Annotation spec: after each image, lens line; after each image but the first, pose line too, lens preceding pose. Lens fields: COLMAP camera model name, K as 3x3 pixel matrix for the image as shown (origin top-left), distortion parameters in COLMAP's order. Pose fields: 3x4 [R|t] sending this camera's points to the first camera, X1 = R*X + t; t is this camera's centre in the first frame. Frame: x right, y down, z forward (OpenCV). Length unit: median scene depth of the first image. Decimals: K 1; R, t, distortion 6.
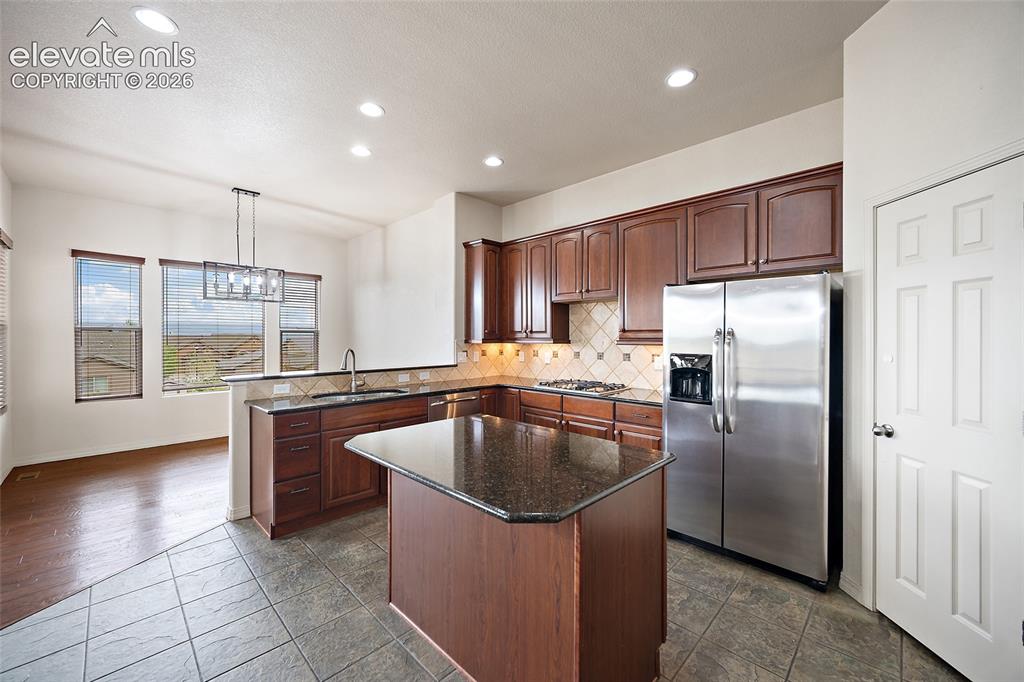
lens RADIAL K [[402.0, 0, 516.5], [0, 402.0, 336.3], [0, 0, 1]] dist [-0.002266, 0.000106]
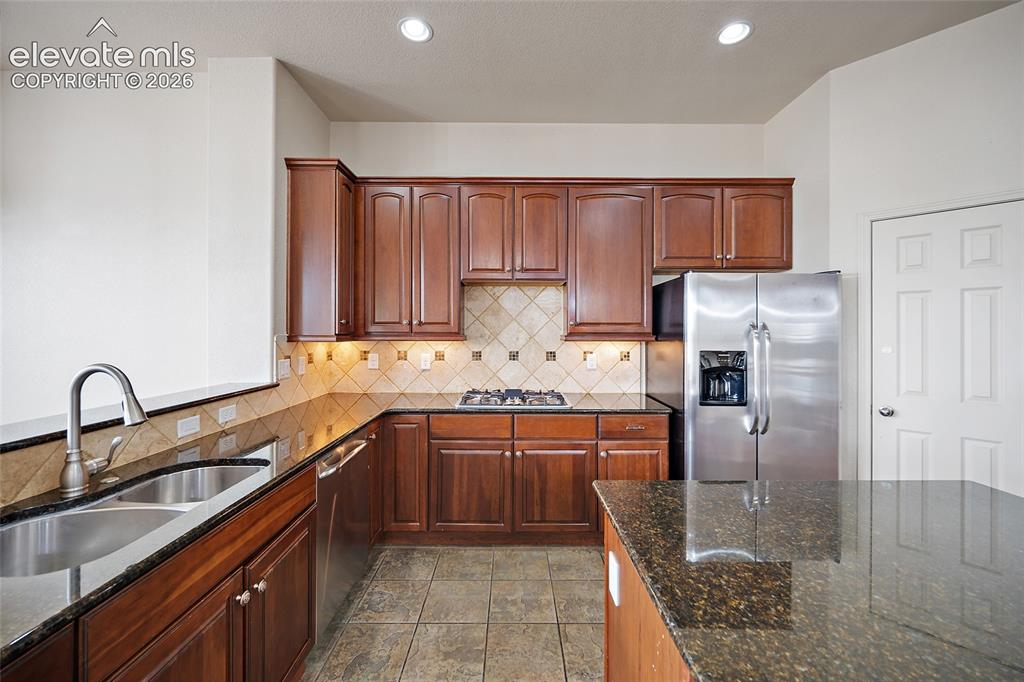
lens RADIAL K [[402.0, 0, 514.1], [0, 402.0, 330.4], [0, 0, 1]] dist [-0.002266, 0.000106]
pose [[0.713123, 0.000652, 0.701039, -0.337264], [-0.002245, 0.999997, 0.001354, -0.000992], [-0.701035, -0.002540, 0.713122, 0.452931]]
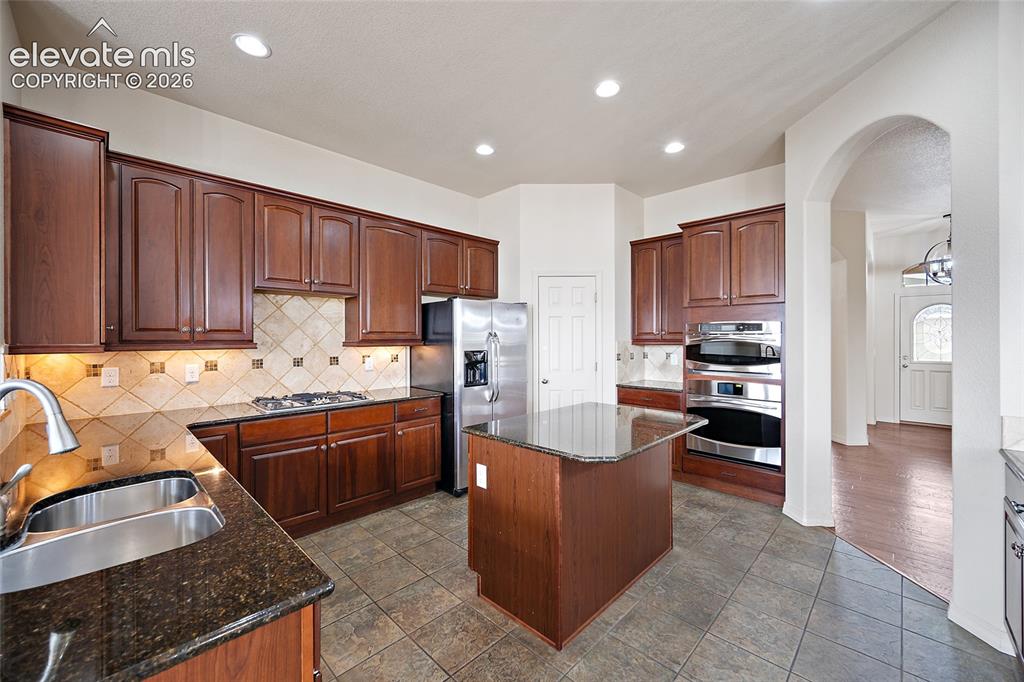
lens RADIAL K [[402.0, 0, 513.0], [0, 402.0, 337.8], [0, 0, 1]] dist [-0.002266, 0.000106]
pose [[0.001161, -0.001072, 0.999999, -0.610660], [0.000637, 0.999999, 0.001071, -0.000828], [-0.999999, 0.000636, 0.001162, 0.570842]]
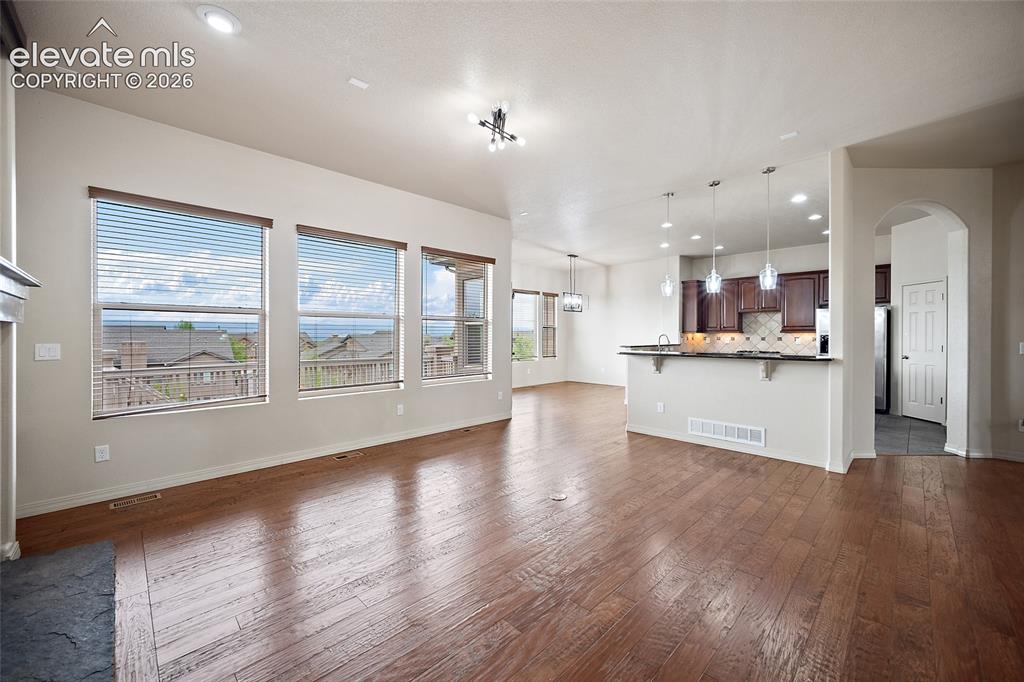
lens RADIAL K [[402.0, 0, 514.7], [0, 402.0, 337.1], [0, 0, 1]] dist [-0.002266, 0.000106]
pose [[0.999734, 0.000302, -0.023063, -1.026942], [-0.000155, 0.999980, 0.006388, 0.027606], [0.023064, -0.006382, 0.999714, -1.096450]]
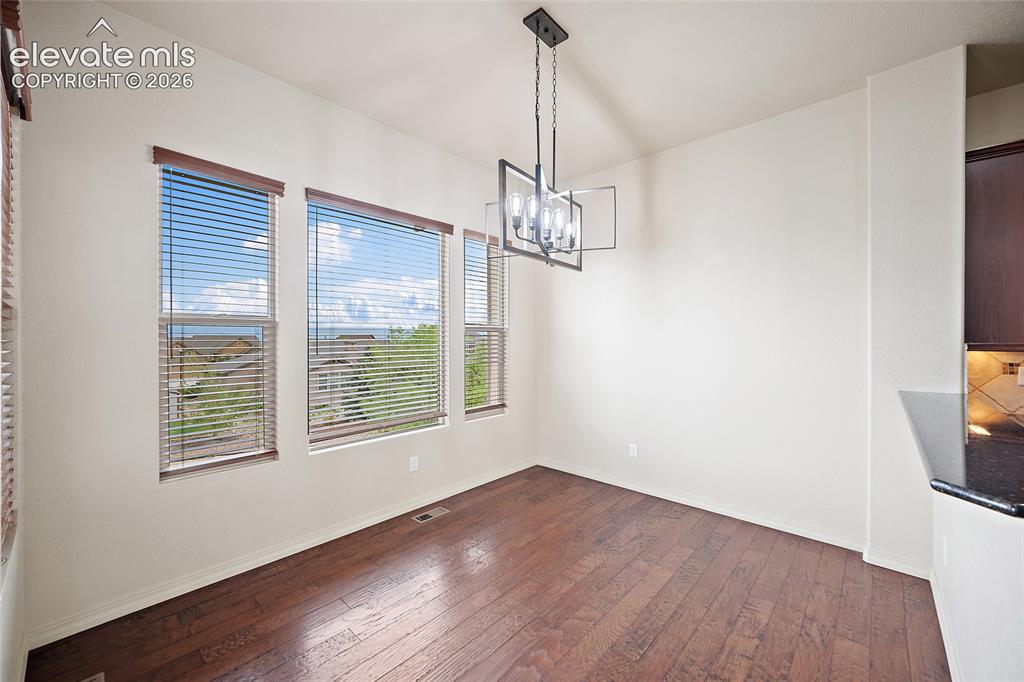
lens RADIAL K [[402.0, 0, 524.4], [0, 402.0, 338.8], [0, 0, 1]] dist [-0.002266, 0.000106]
pose [[0.999102, -0.000157, 0.042370, -0.808129], [-0.000091, 0.999983, 0.005856, -0.002583], [-0.042370, -0.005854, 0.999085, 0.600917]]
